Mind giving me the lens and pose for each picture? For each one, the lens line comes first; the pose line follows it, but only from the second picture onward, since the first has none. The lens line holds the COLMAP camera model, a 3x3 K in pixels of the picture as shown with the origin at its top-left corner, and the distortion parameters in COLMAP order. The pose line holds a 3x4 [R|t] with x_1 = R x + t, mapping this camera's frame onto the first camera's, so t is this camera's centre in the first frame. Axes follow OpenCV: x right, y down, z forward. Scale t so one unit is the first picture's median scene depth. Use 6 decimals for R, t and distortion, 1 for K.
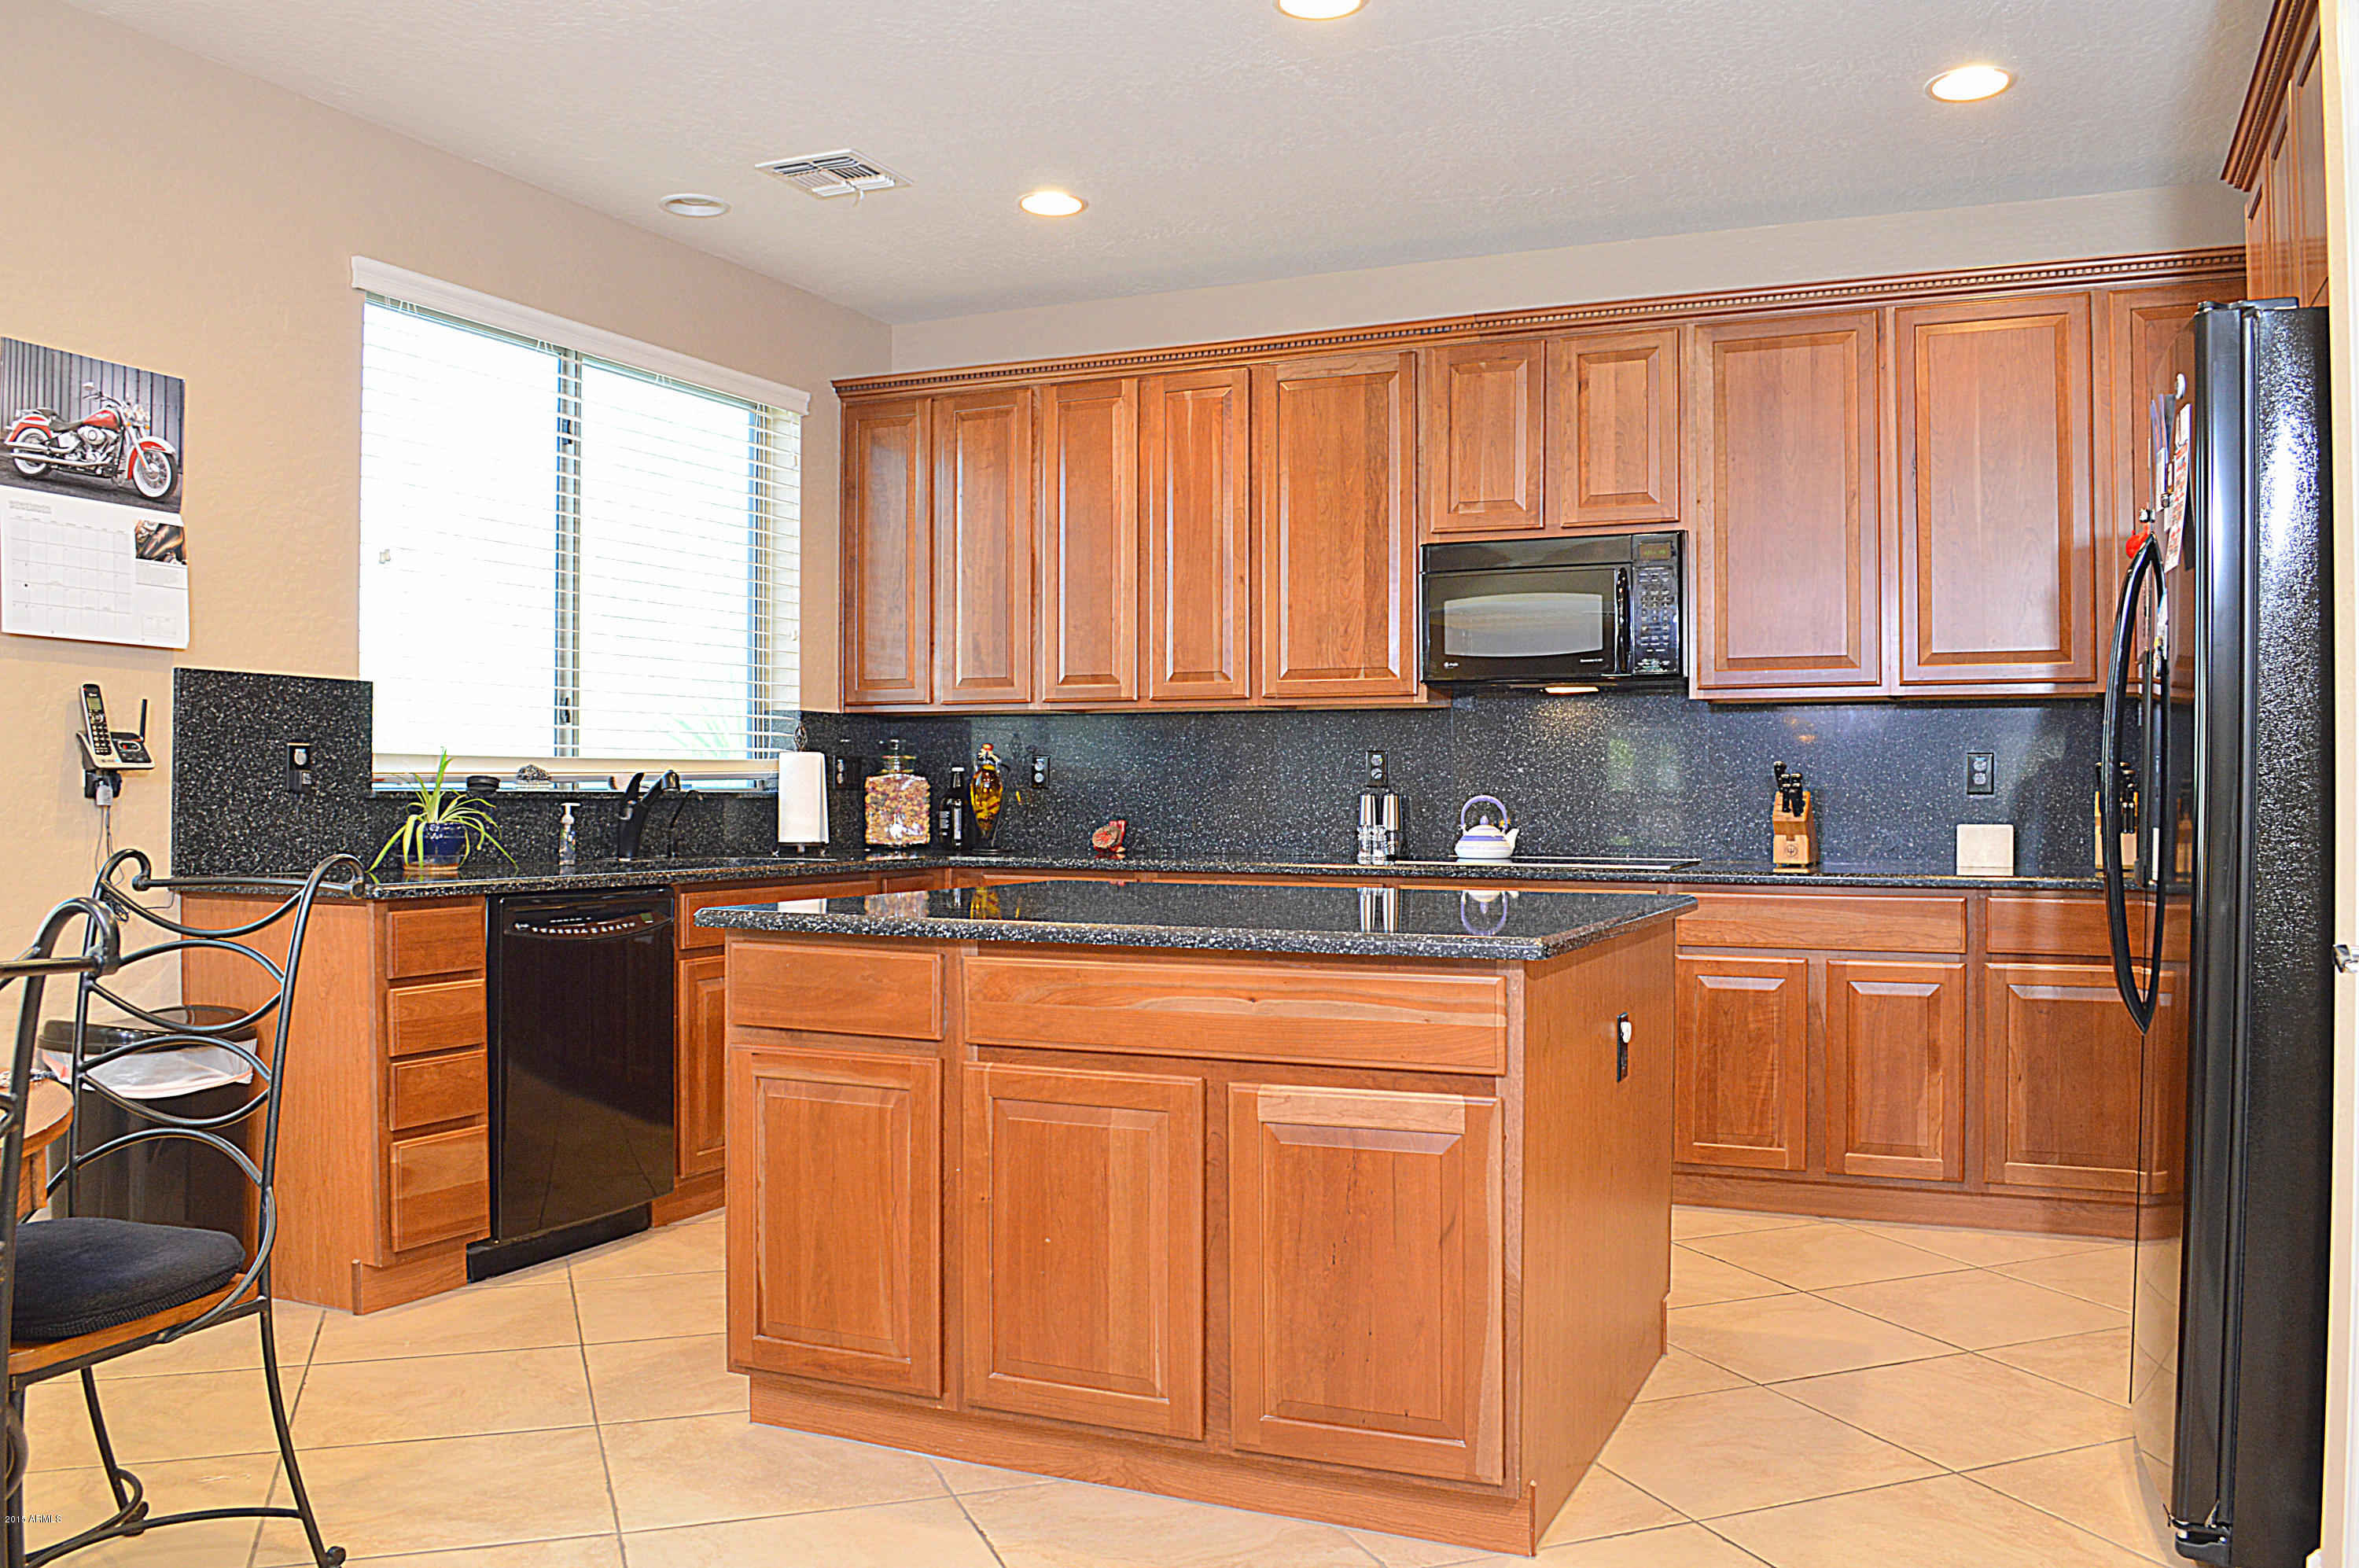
lens RADIAL K [[1886.2, 0, 1186.1], [0, 1886.2, 786.3], [0, 0, 1]] dist [-0.091475, 0.018699]
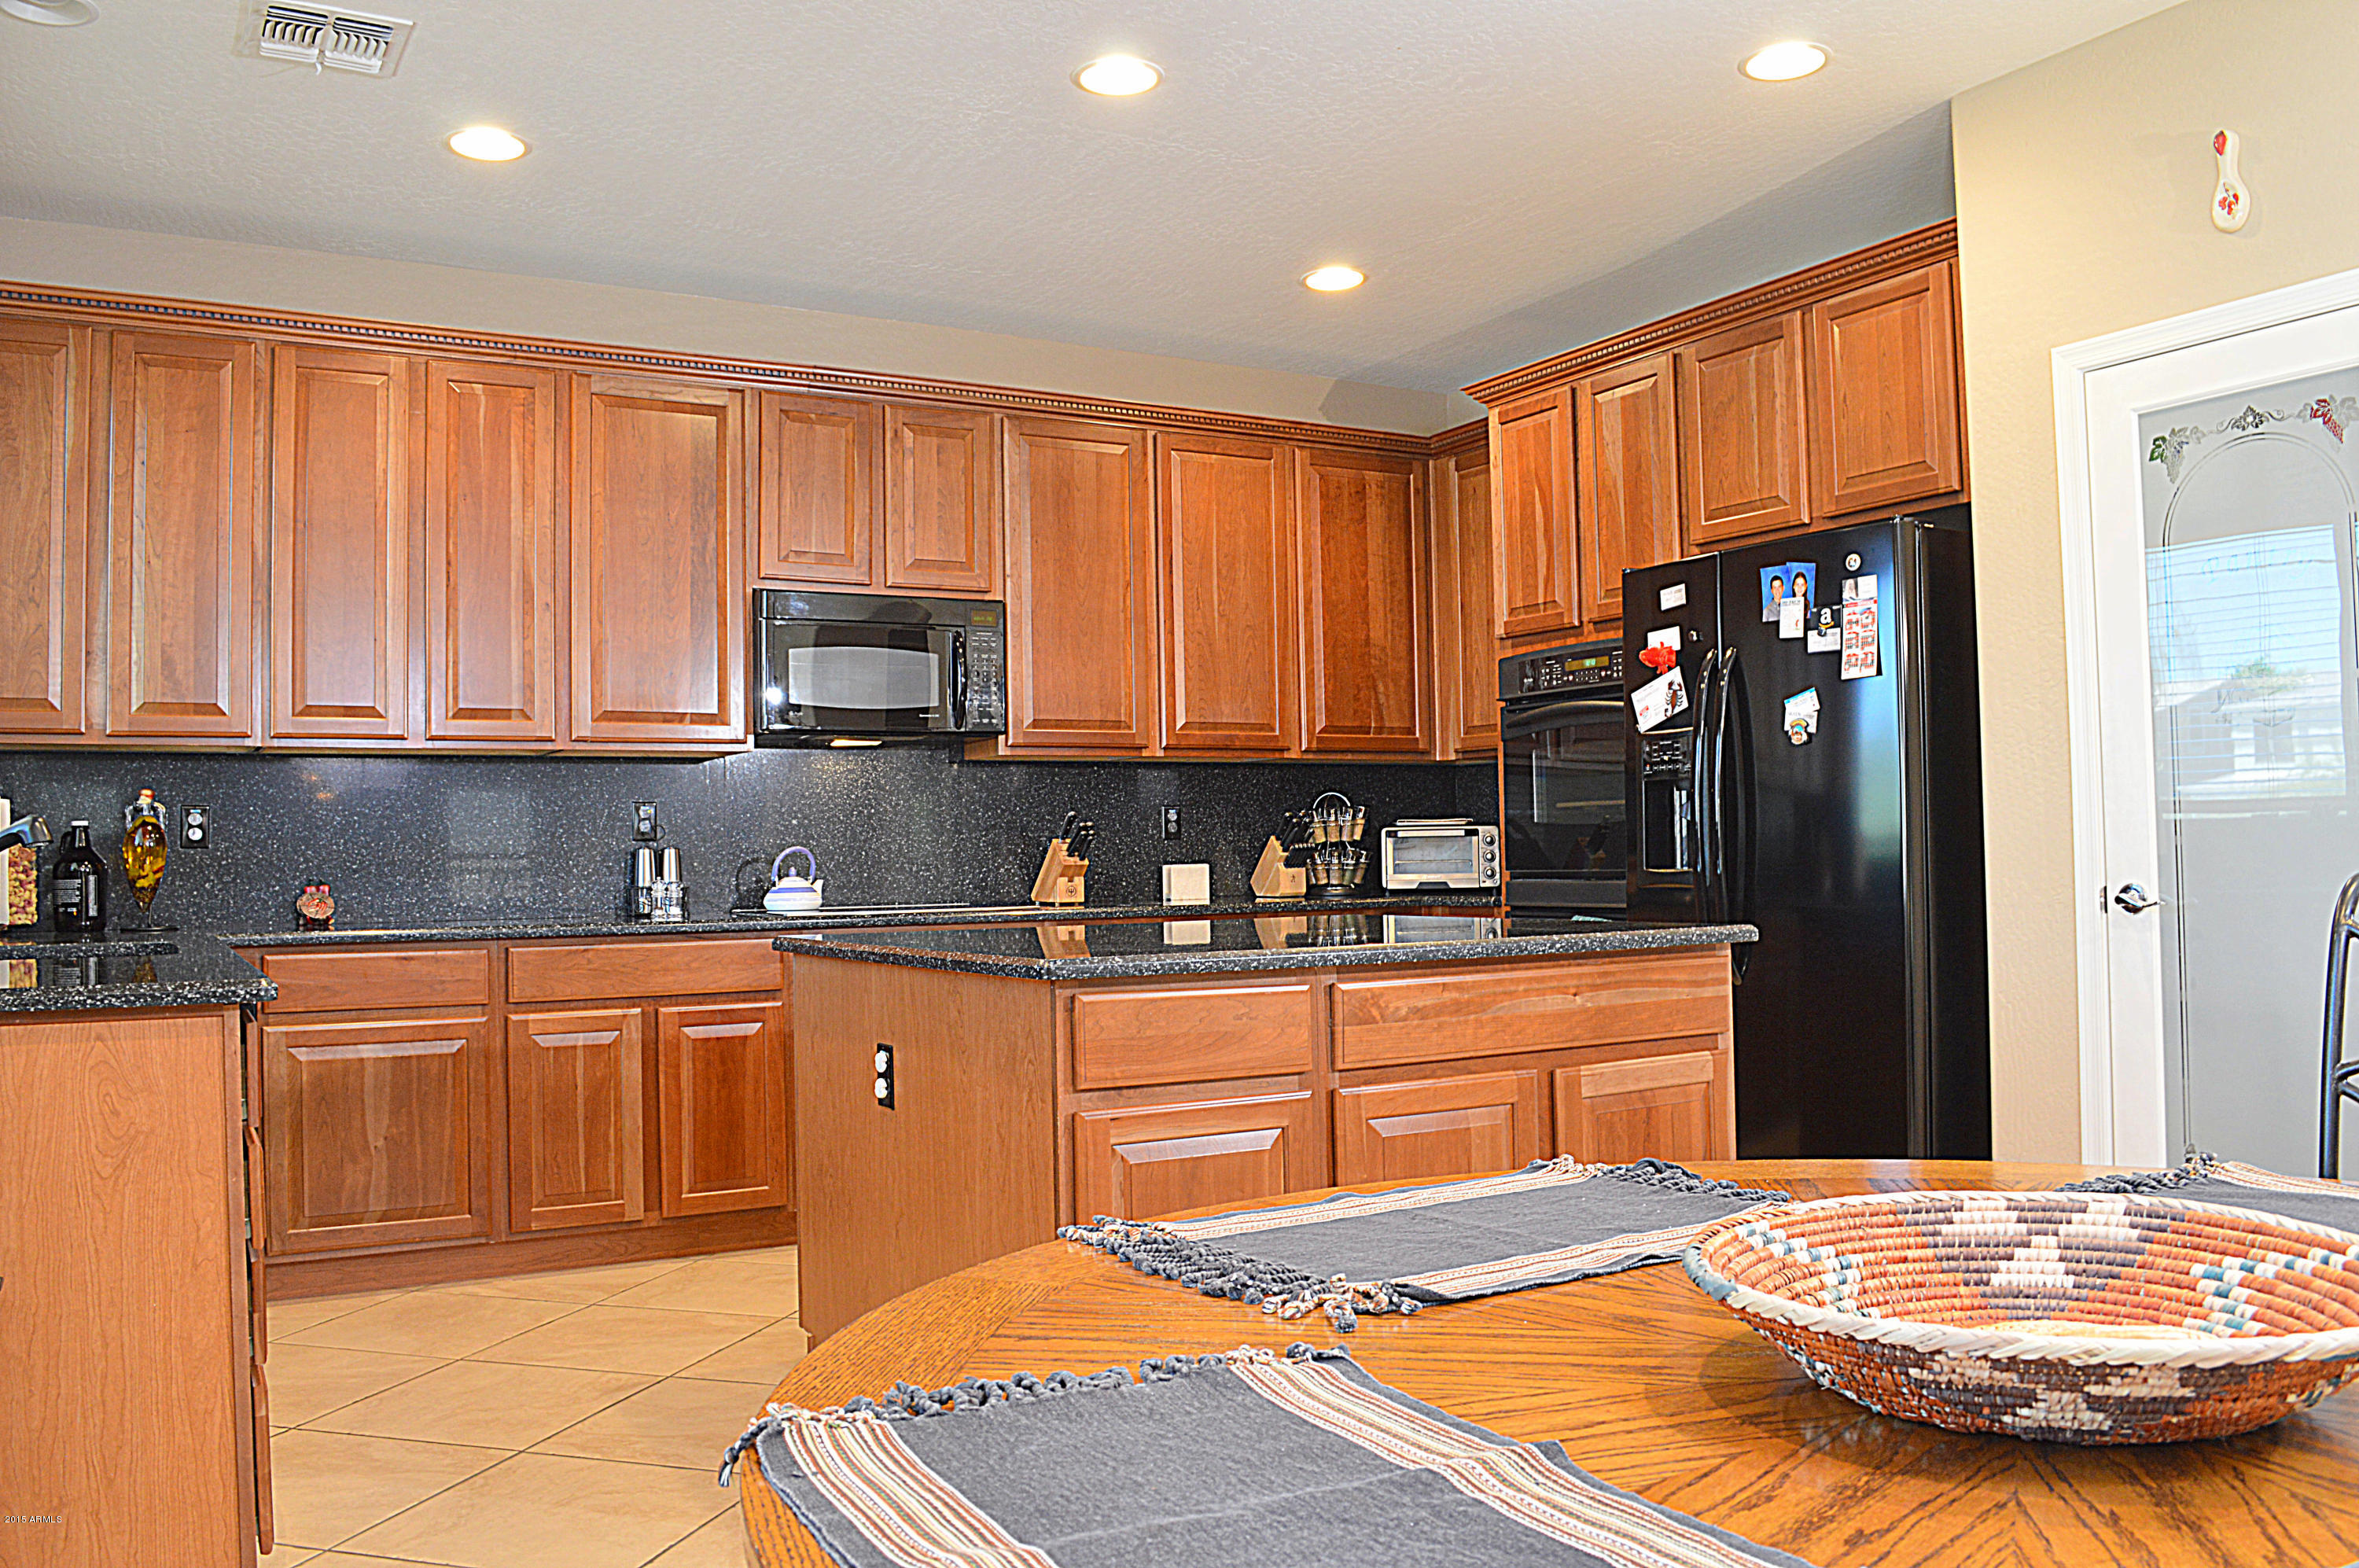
lens RADIAL K [[1886.2, 0, 1186.1], [0, 1886.2, 786.3], [0, 0, 1]] dist [-0.091475, 0.018699]
pose [[0.585067, 0.016300, 0.810821, -0.529165], [0.017242, 0.999322, -0.032530, 0.008852], [-0.810801, 0.033012, 0.584390, 0.256263]]
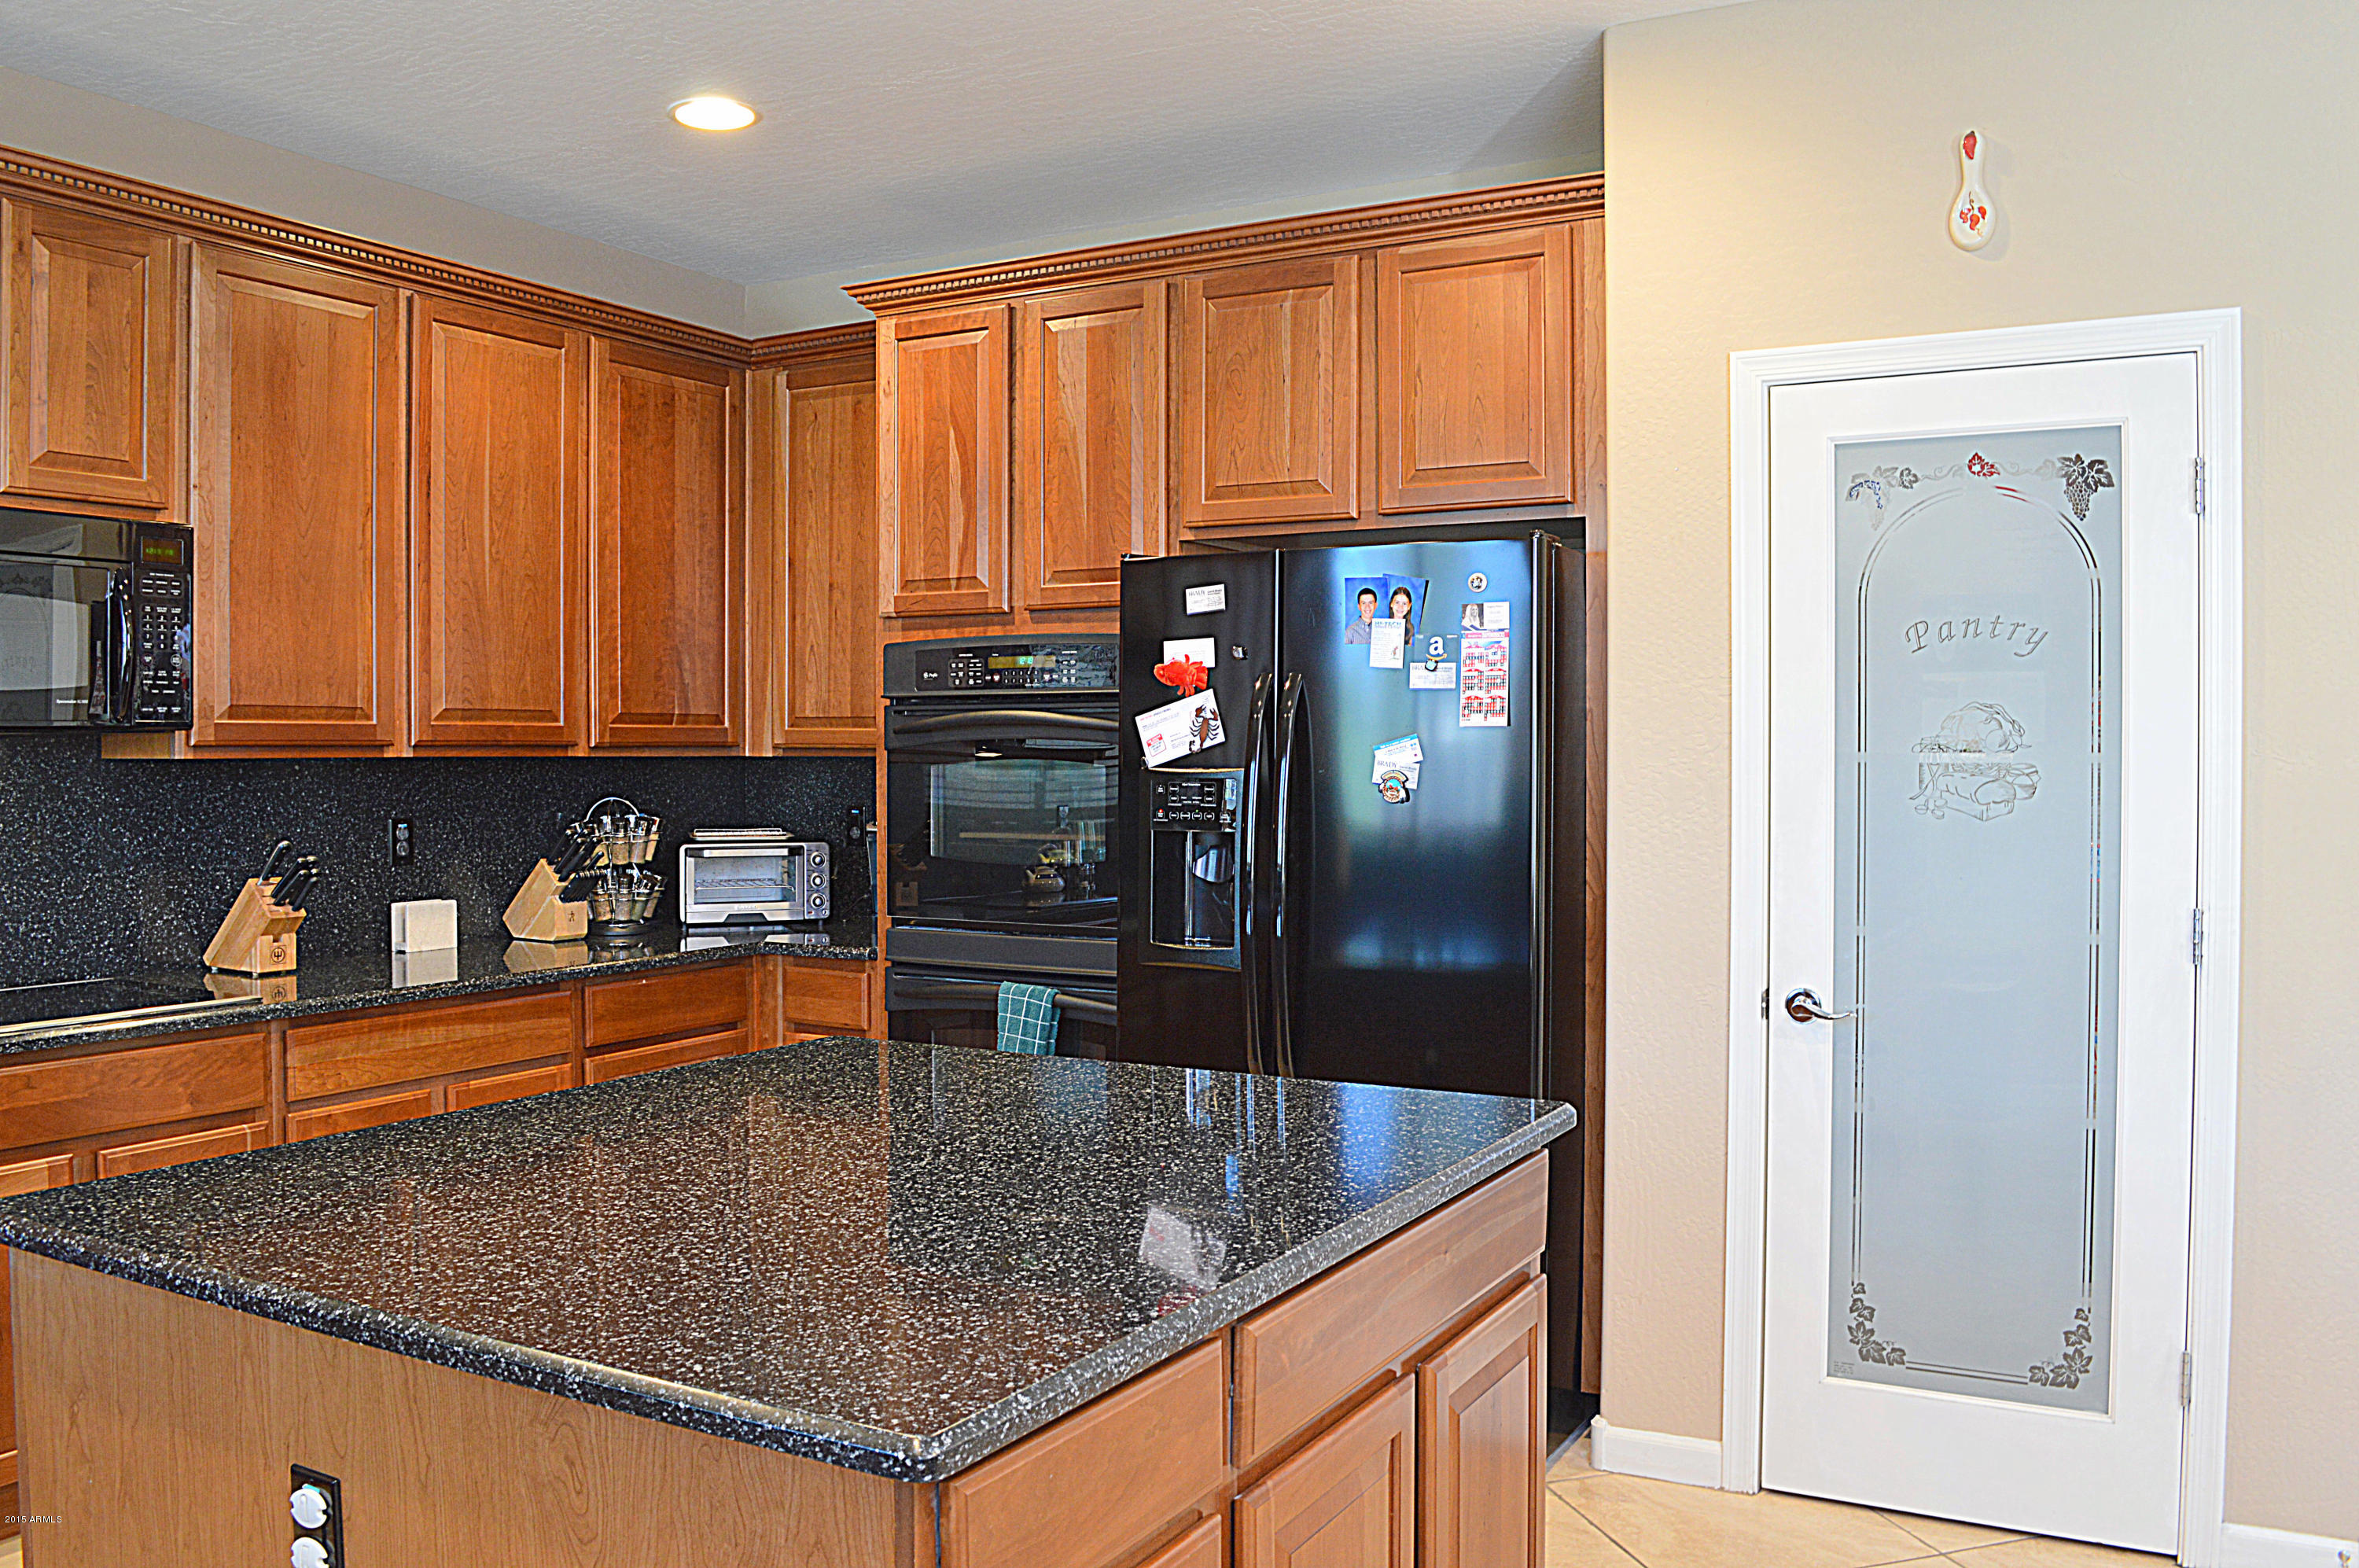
lens RADIAL K [[1886.2, 0, 1186.1], [0, 1886.2, 786.3], [0, 0, 1]] dist [-0.091475, 0.018699]
pose [[0.087657, -0.022888, 0.995888, -0.379469], [-0.002931, 0.999726, 0.023235, -0.050765], [-0.996146, -0.004956, 0.087566, 0.523197]]
